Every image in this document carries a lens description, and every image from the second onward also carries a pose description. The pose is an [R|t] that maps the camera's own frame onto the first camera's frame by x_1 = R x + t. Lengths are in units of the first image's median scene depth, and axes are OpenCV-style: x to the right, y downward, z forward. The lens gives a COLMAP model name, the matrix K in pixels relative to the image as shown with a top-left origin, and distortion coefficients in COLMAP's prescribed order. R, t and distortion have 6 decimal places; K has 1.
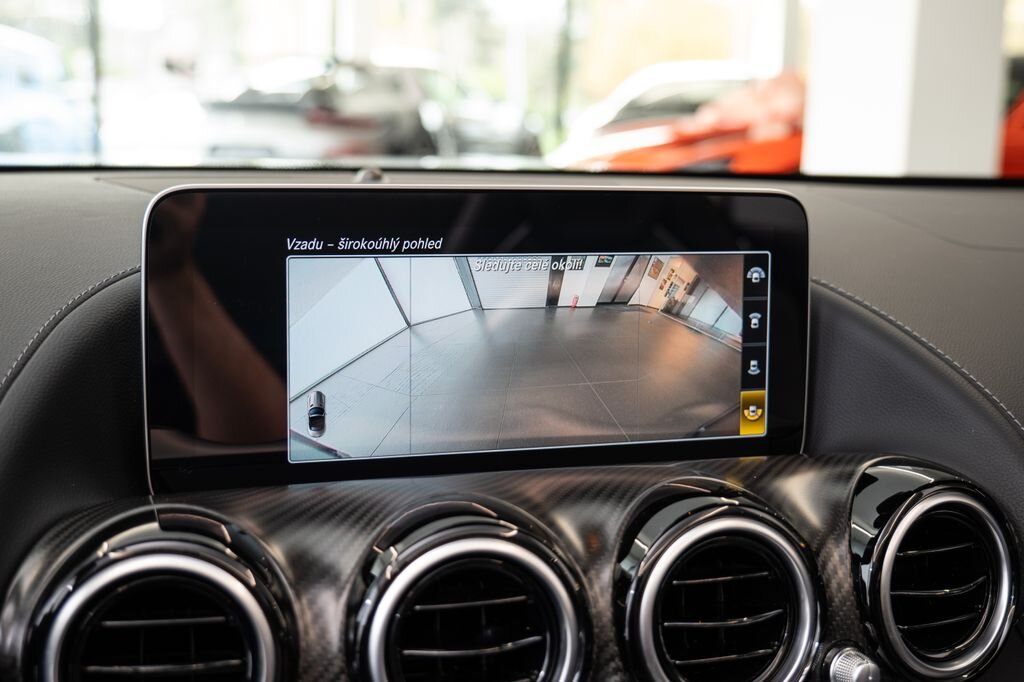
lens RADIAL K [[1205.3, 0, 470.7], [0, 1205.3, 352.5], [0, 0, 1]] dist [-0.017067, 0.000000]
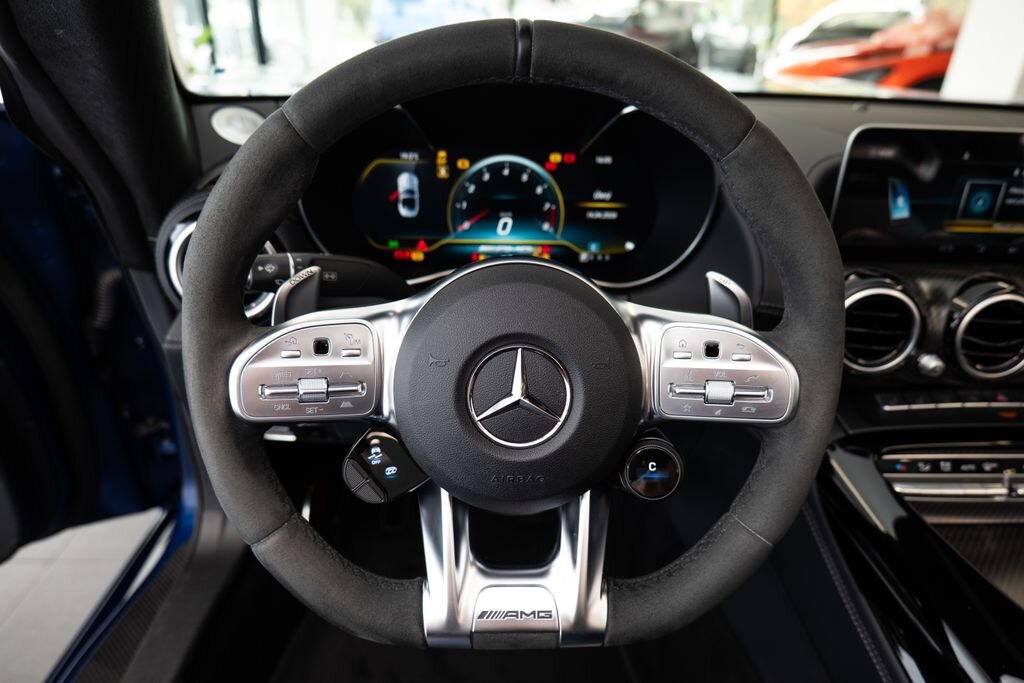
lens RADIAL K [[626.6, 0, 511.7], [0, 626.6, 357.1], [0, 0, 1]] dist [-0.027837, 0.008954]
pose [[0.966668, 0.131416, -0.219733, -0.589311], [-0.061843, 0.952657, 0.297691, -0.033124], [0.248452, -0.274180, 0.929030, -0.397195]]
